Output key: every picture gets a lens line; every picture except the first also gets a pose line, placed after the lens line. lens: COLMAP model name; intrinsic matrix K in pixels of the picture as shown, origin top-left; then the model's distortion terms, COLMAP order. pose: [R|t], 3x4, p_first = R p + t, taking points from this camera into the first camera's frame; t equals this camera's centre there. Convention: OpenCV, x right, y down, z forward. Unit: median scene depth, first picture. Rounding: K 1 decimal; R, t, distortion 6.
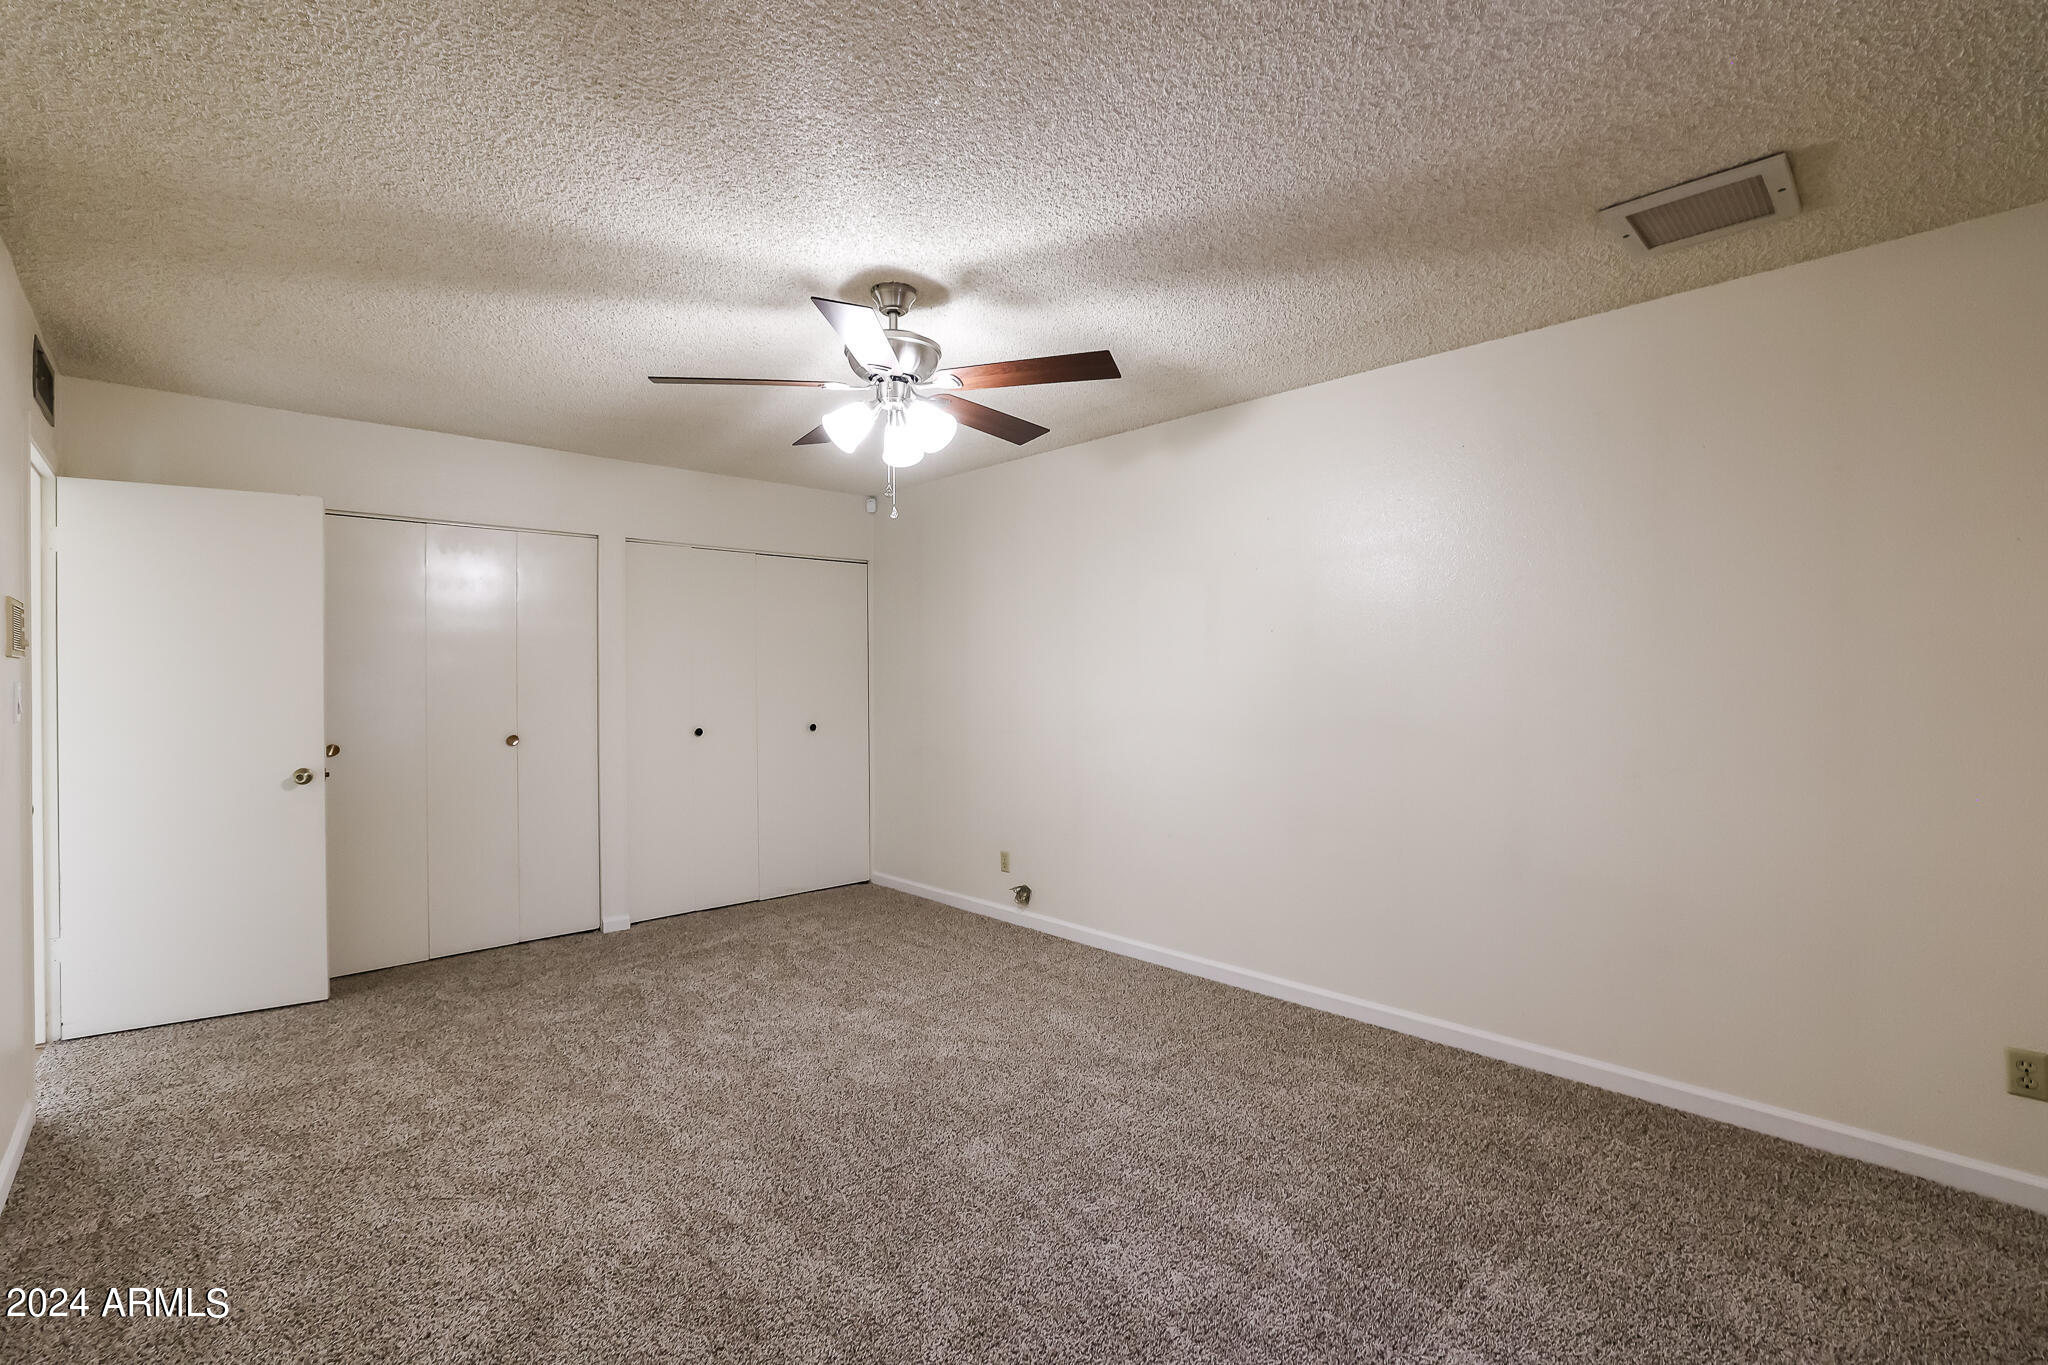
lens RADIAL K [[900.6, 0, 1031.8], [0, 900.6, 677.0], [0, 0, 1]] dist [-0.041875, 0.009997]
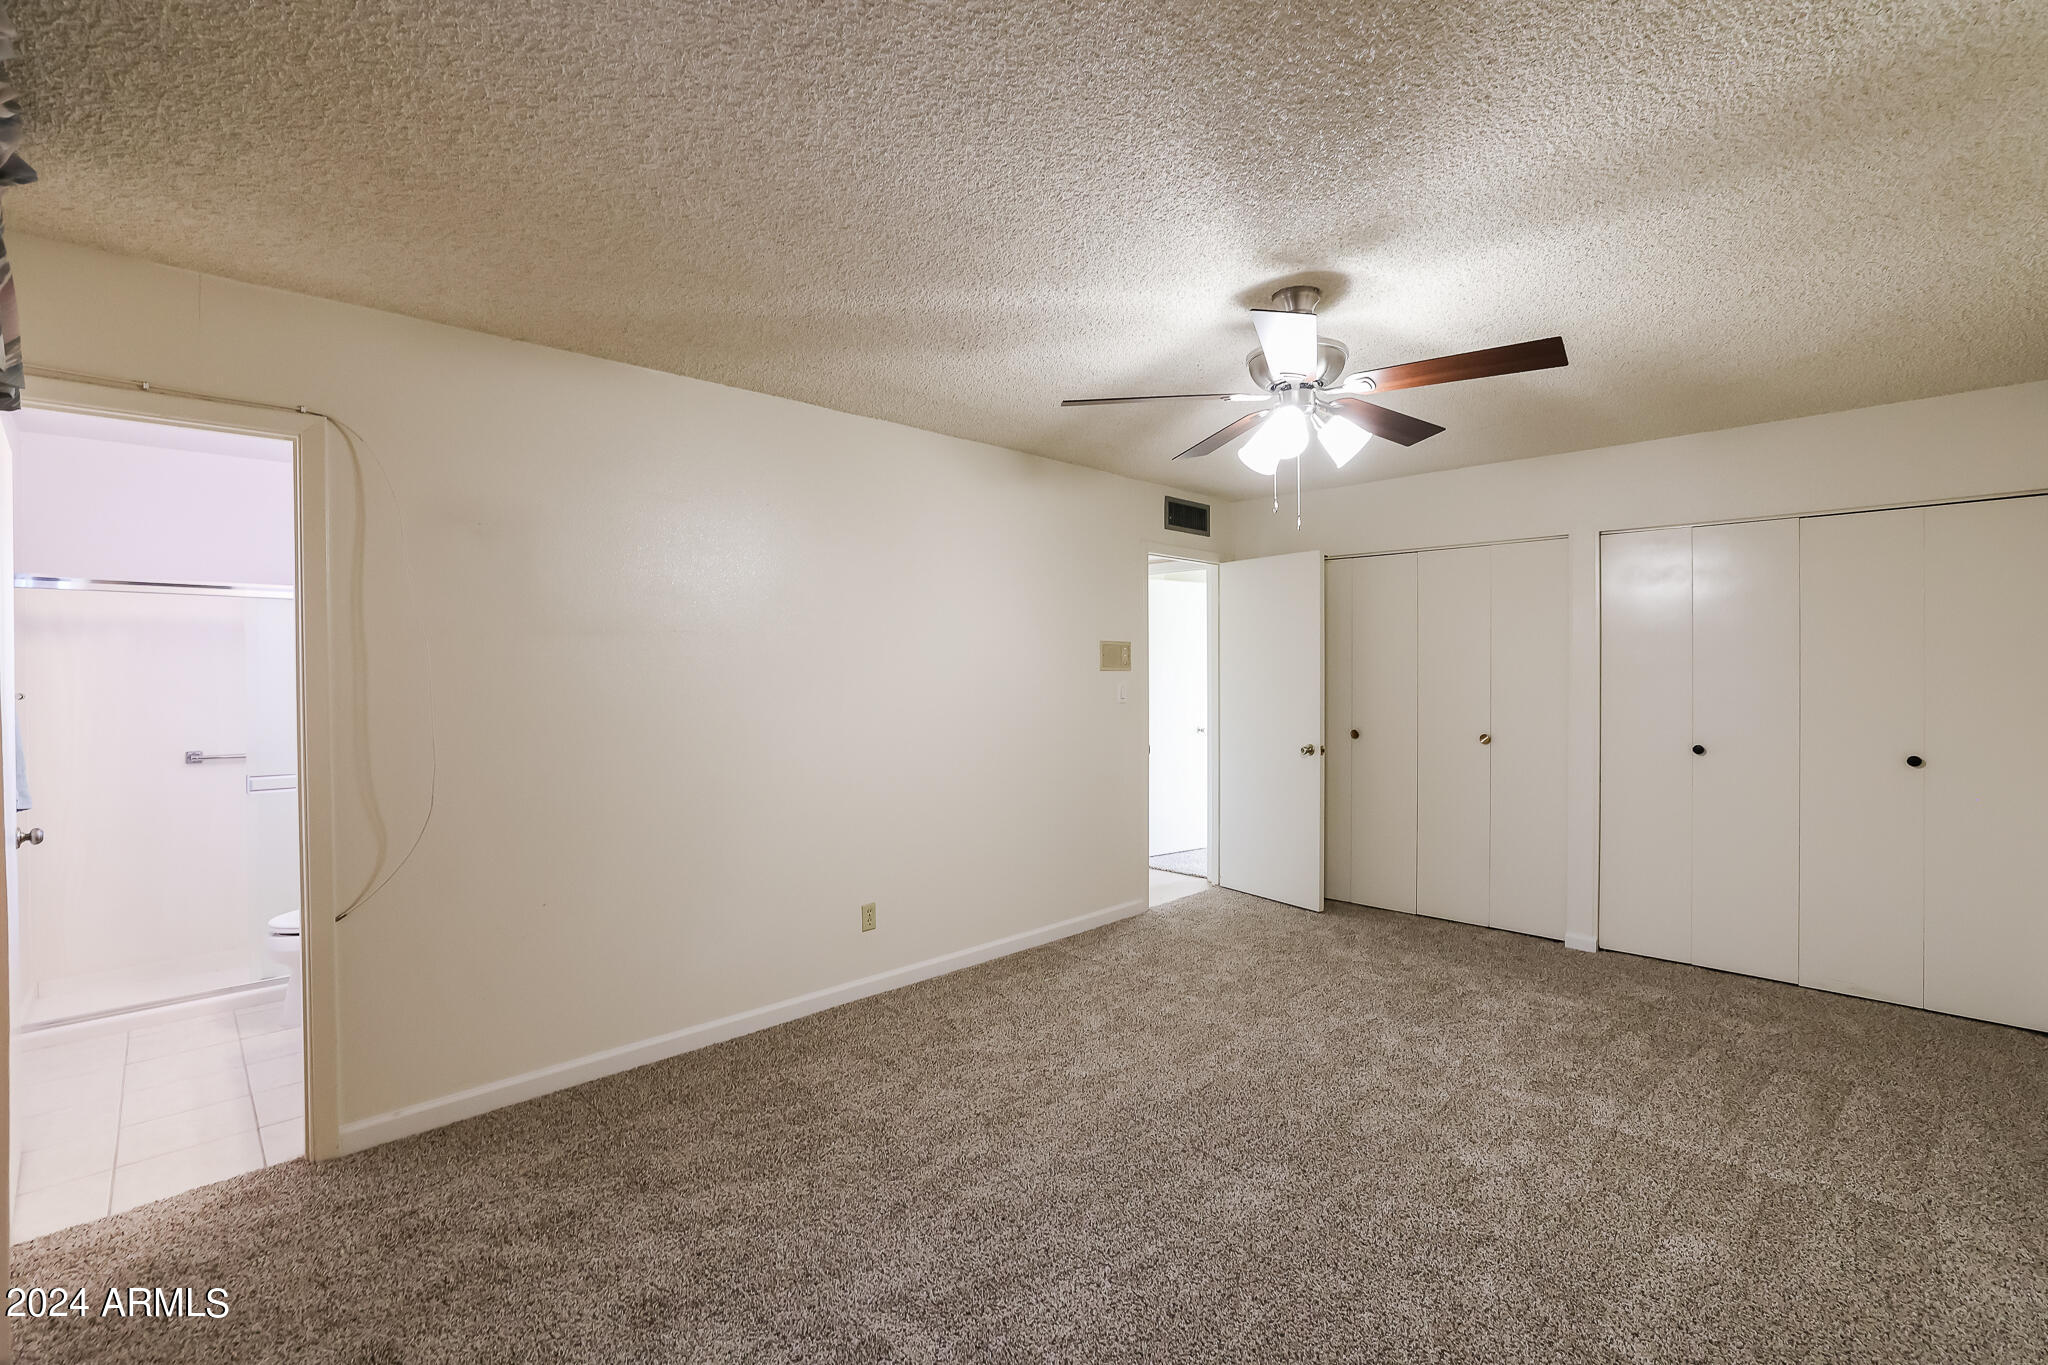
lens RADIAL K [[900.6, 0, 1030.9], [0, 900.6, 679.7], [0, 0, 1]] dist [-0.041875, 0.009997]
pose [[0.018425, 0.013011, -0.999746, 0.585619], [-0.002381, 0.999913, 0.012970, -0.016722], [0.999827, 0.002141, 0.018454, 0.507682]]
